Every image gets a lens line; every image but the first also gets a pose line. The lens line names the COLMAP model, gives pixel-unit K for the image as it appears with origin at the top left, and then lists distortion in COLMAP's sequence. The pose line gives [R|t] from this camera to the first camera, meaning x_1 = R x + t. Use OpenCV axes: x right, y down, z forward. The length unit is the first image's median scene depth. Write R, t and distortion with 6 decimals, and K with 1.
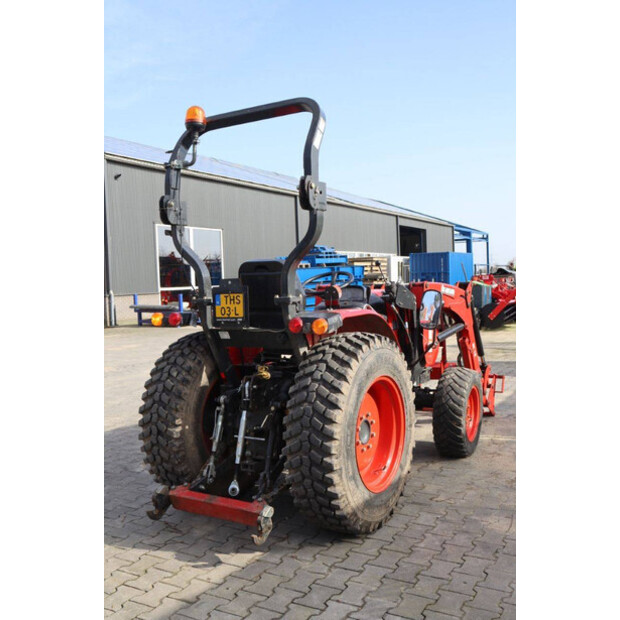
lens RADIAL K [[658.9, 0, 310.0], [0, 658.9, 310.0], [0, 0, 1]] dist [-0.066006, -0.007721]
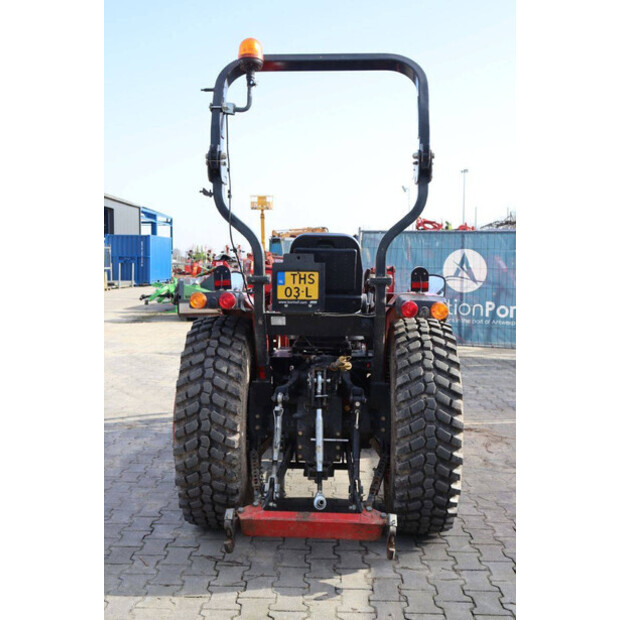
lens RADIAL K [[708.0, 0, 310.0], [0, 708.0, 310.0], [0, 0, 1]] dist [-0.036717, 0.044850]
pose [[0.878999, 0.007826, 0.476759, -0.542897], [-0.015189, 0.999817, 0.011593, 0.013862], [-0.476581, -0.017432, 0.878958, 0.195860]]
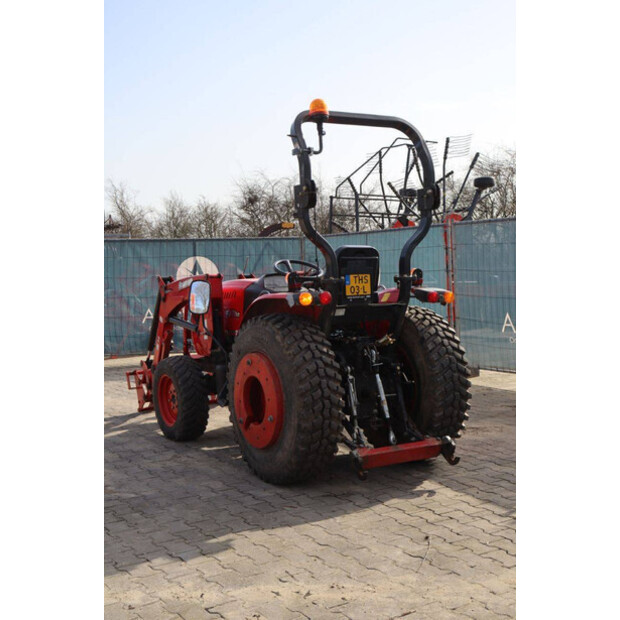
lens RADIAL K [[831.5, 0, 310.0], [0, 831.5, 310.0], [0, 0, 1]] dist [0.003781, -0.009480]
pose [[0.463930, -0.023978, 0.885547, -1.443227], [0.049709, 0.998763, 0.001002, 0.031573], [-0.884476, 0.043555, 0.464548, 0.407769]]
